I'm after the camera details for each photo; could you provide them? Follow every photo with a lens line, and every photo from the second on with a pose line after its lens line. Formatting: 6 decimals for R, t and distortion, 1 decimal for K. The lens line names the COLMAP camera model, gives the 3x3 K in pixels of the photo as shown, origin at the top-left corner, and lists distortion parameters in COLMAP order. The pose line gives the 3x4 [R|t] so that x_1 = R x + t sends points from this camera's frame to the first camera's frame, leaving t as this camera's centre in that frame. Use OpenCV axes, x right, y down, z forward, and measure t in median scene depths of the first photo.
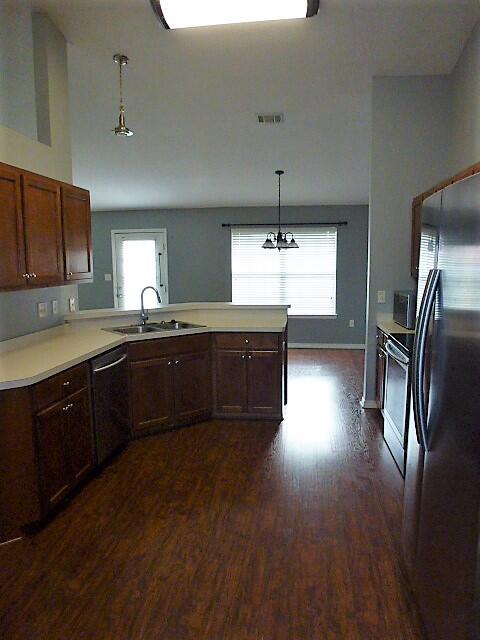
lens RADIAL K [[457.0, 0, 240.0], [0, 457.0, 320.0], [0, 0, 1]] dist [-0.058570, 0.000297]
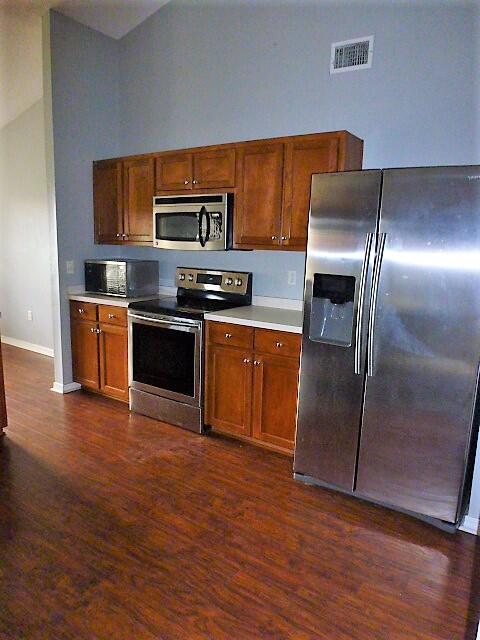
lens RADIAL K [[457.0, 0, 240.0], [0, 457.0, 320.0], [0, 0, 1]] dist [-0.058570, 0.000297]
pose [[0.451044, -0.125040, 0.883699, -0.710528], [0.082777, 0.991730, 0.098076, -0.014881], [-0.888655, 0.028913, 0.457665, 0.601509]]
